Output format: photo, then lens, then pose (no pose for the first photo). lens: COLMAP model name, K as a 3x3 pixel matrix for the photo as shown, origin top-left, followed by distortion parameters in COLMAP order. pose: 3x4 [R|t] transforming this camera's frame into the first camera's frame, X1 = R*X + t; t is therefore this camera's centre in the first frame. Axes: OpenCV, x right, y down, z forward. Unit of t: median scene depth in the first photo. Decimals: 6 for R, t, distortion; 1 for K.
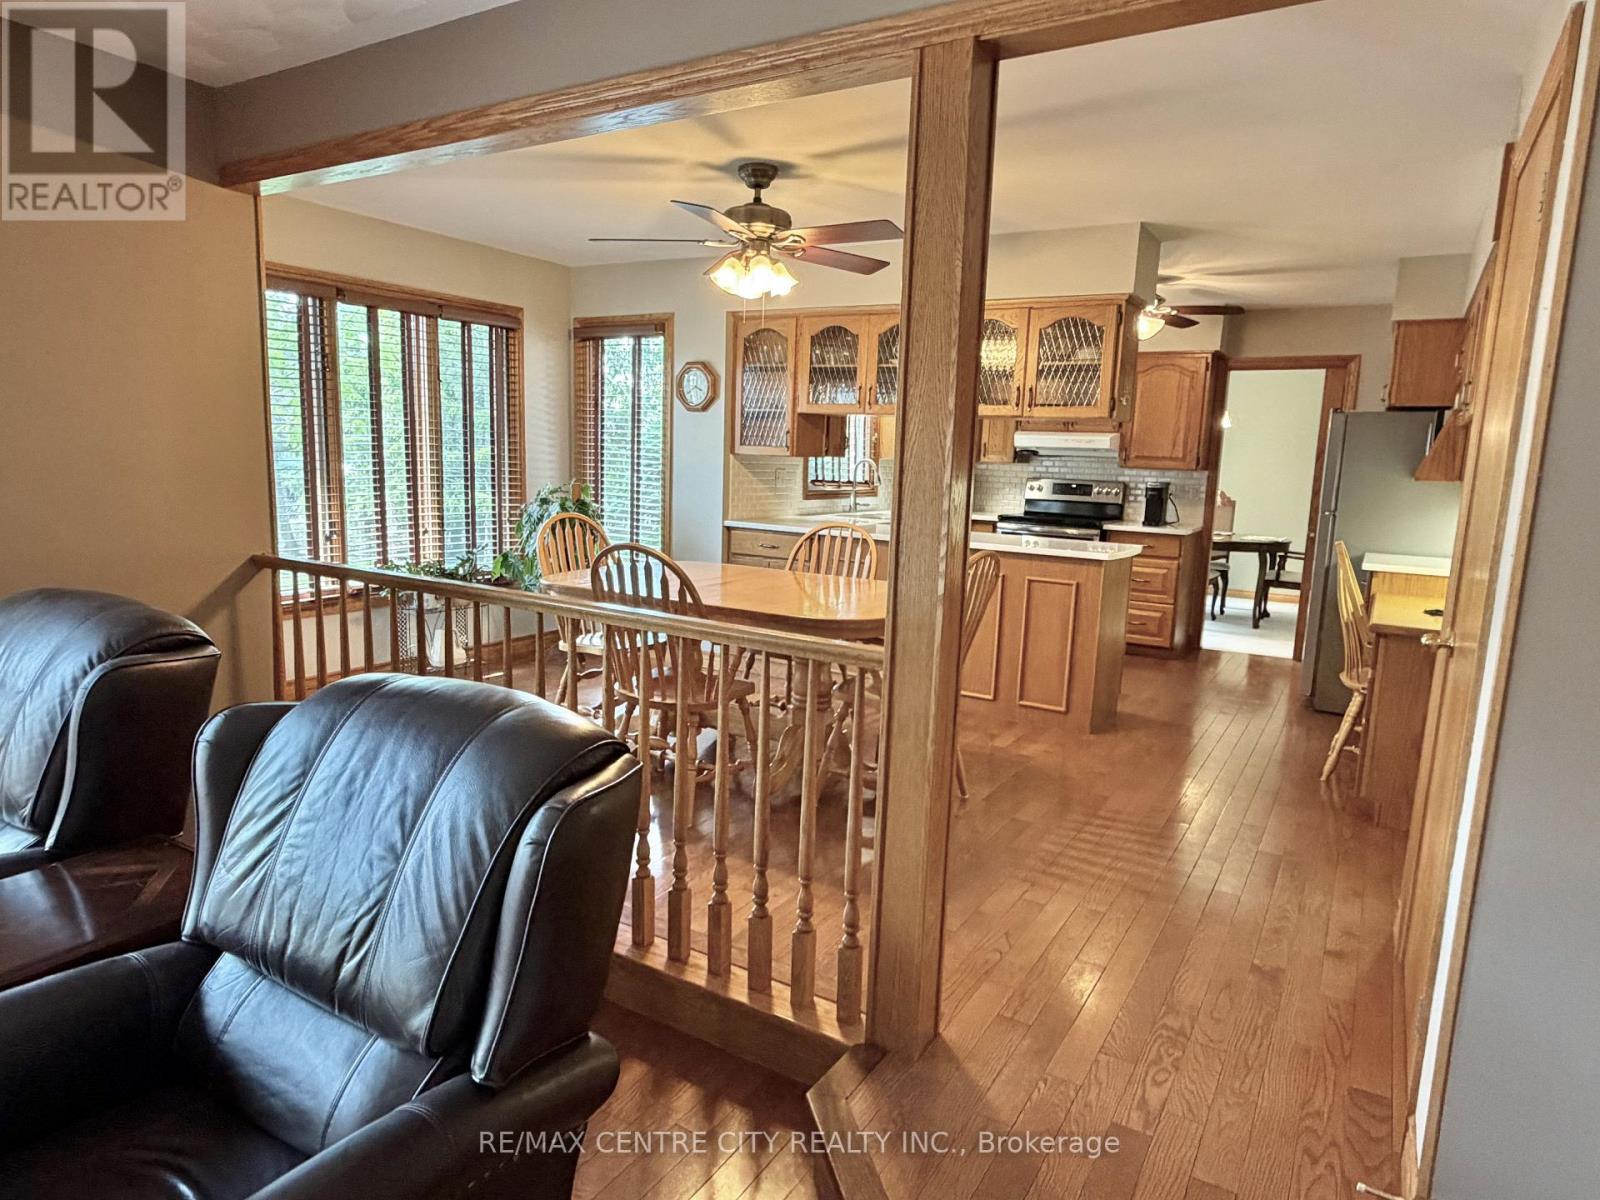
lens RADIAL K [[962.9, 0, 796.3], [0, 962.9, 602.6], [0, 0, 1]] dist [0.000381, 0.002352]
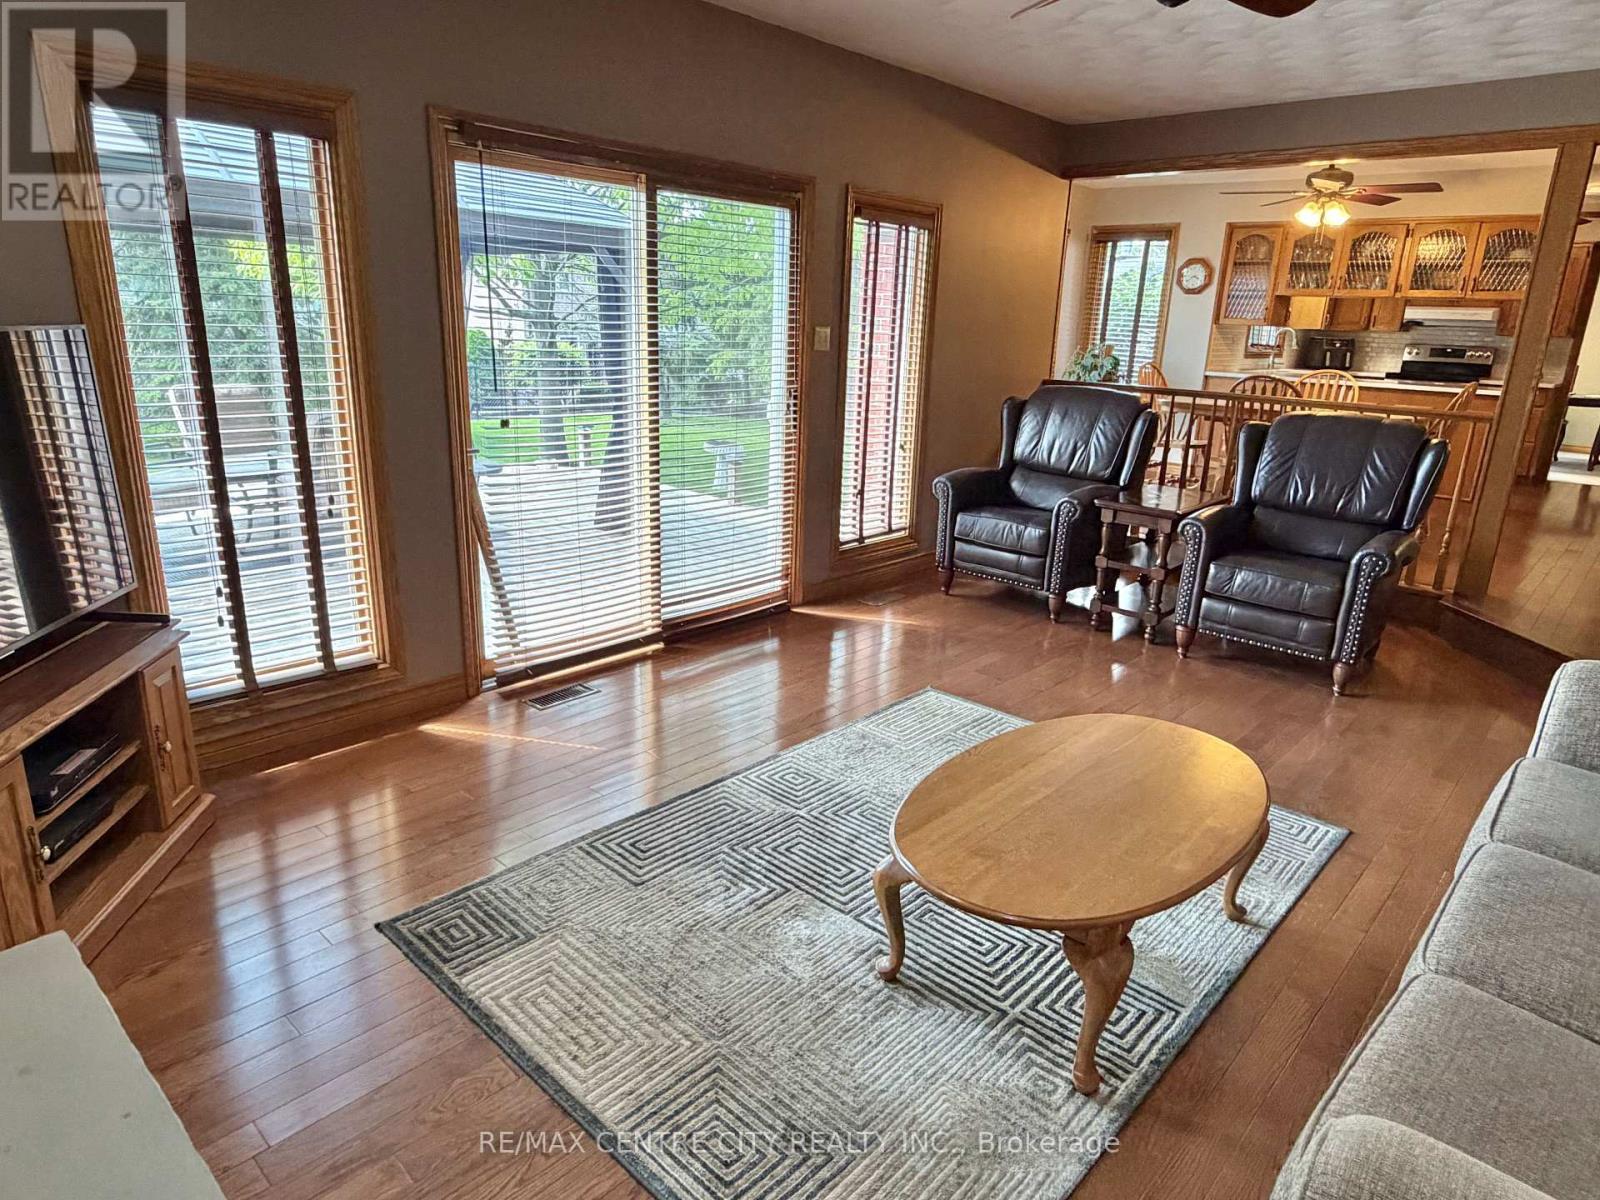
lens RADIAL K [[962.9, 0, 804.2], [0, 962.9, 600.3], [0, 0, 1]] dist [0.000381, 0.002352]
pose [[0.982160, 0.054542, -0.179962, -0.376575], [-0.031462, 0.991185, 0.128695, 0.086856], [0.185395, -0.120738, 0.975219, -0.556033]]
